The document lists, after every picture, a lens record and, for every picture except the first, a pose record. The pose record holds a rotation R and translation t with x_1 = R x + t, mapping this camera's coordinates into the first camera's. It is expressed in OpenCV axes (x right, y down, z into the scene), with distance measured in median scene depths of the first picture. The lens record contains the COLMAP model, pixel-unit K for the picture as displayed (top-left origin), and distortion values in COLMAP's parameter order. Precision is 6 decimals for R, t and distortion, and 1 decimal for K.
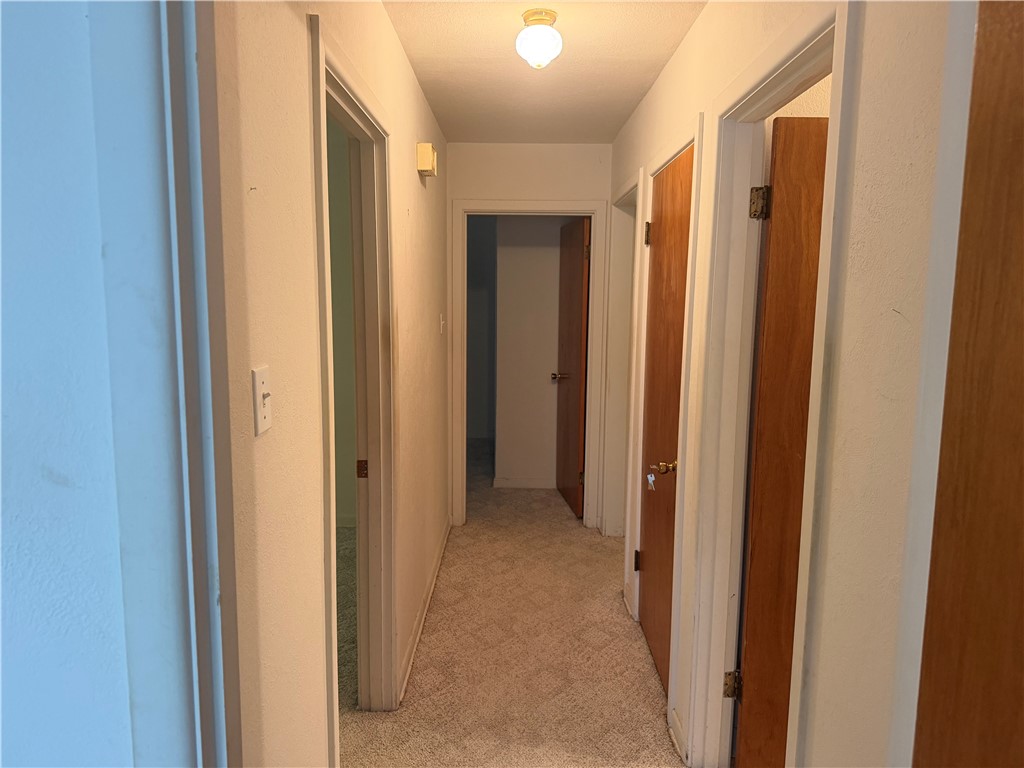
lens RADIAL K [[717.0, 0, 512.0], [0, 717.0, 384.0], [0, 0, 1]] dist [0.119016, -0.135605]
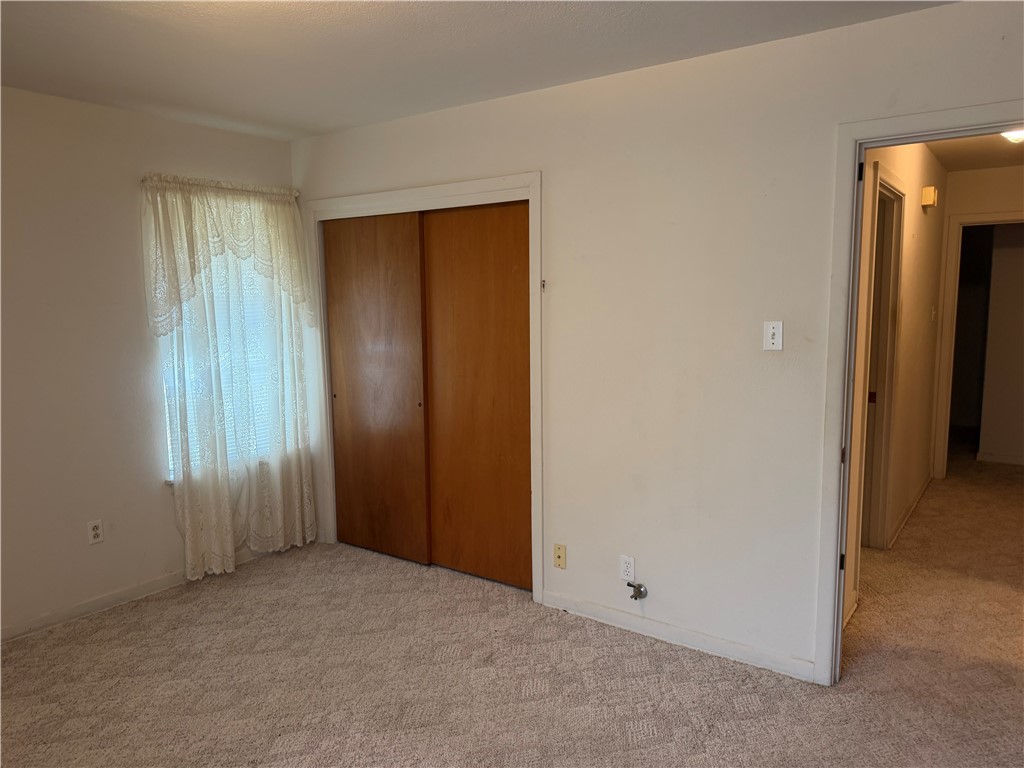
lens RADIAL K [[742.6, 0, 486.7], [0, 742.6, 386.1], [0, 0, 1]] dist [0.043458, -0.060182]
pose [[0.807185, 0.052129, -0.587992, 0.062442], [-0.056854, 0.998328, 0.010460, 0.093452], [0.587554, 0.024986, 0.808799, -0.665689]]
